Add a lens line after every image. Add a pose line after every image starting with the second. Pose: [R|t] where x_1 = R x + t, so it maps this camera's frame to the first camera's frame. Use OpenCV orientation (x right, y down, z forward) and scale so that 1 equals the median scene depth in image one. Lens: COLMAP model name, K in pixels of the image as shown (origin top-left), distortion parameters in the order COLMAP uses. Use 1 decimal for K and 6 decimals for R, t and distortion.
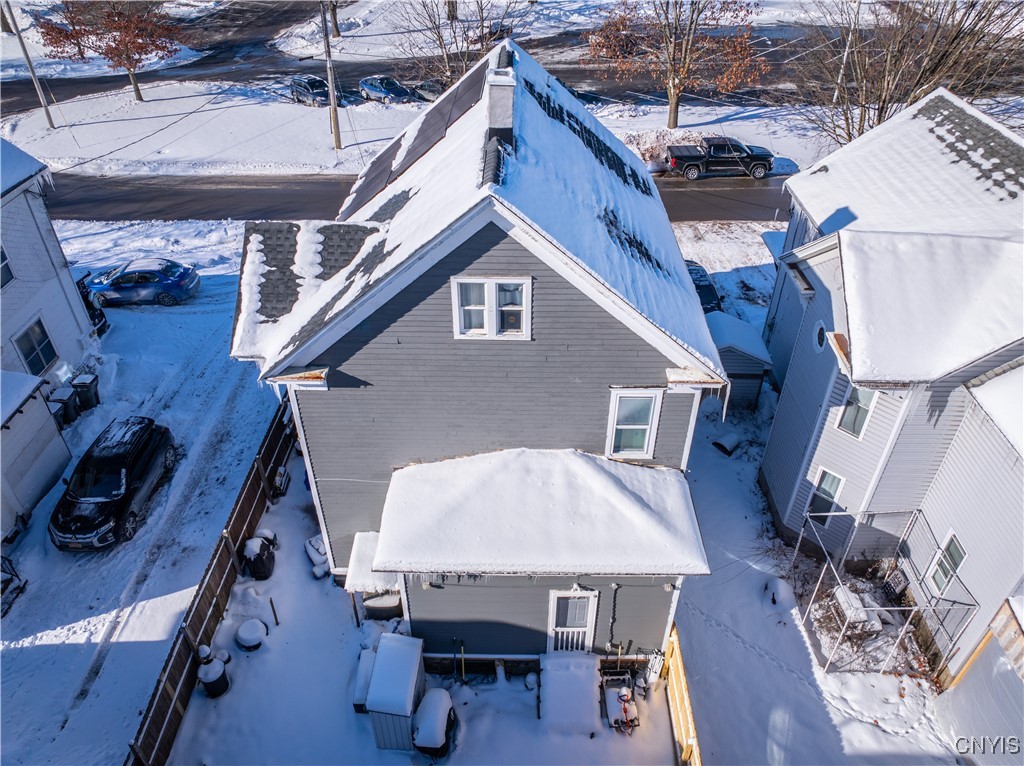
lens RADIAL K [[721.0, 0, 514.5], [0, 721.0, 379.5], [0, 0, 1]] dist [-0.060312, 0.033855]
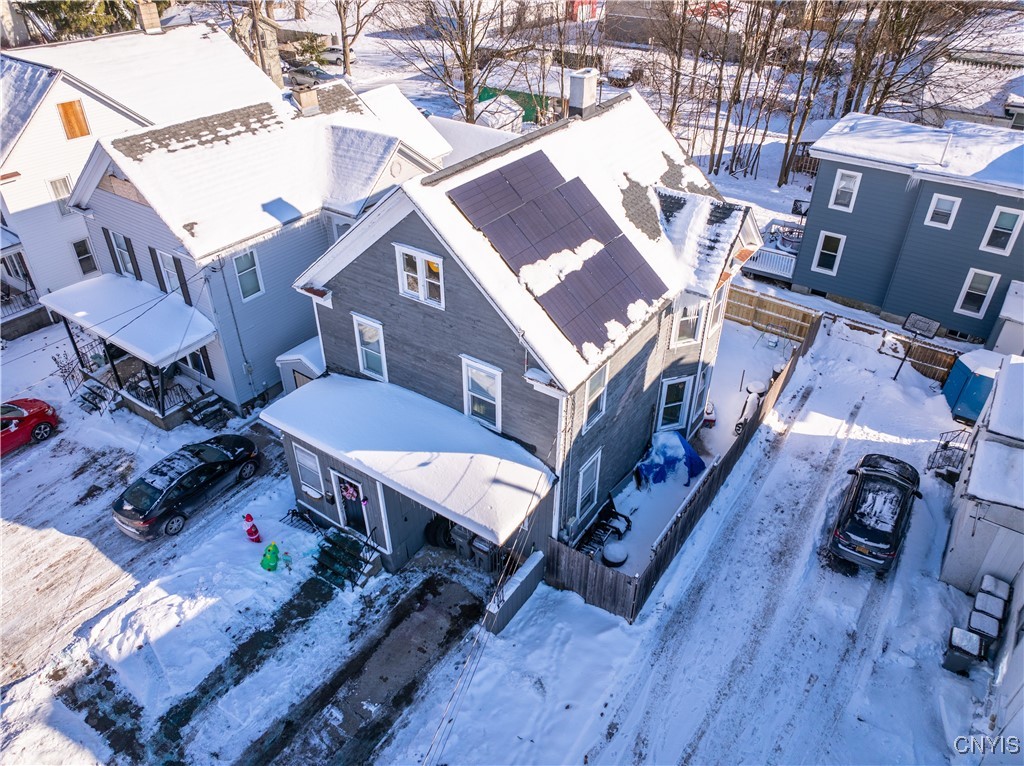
lens RADIAL K [[721.0, 0, 514.5], [0, 721.0, 379.5], [0, 0, 1]] dist [-0.060312, 0.033855]
pose [[-0.834456, -0.323504, 0.446127, -0.532310], [0.322183, 0.370391, 0.871211, -1.056334], [-0.447081, 0.870722, -0.204847, 1.319640]]
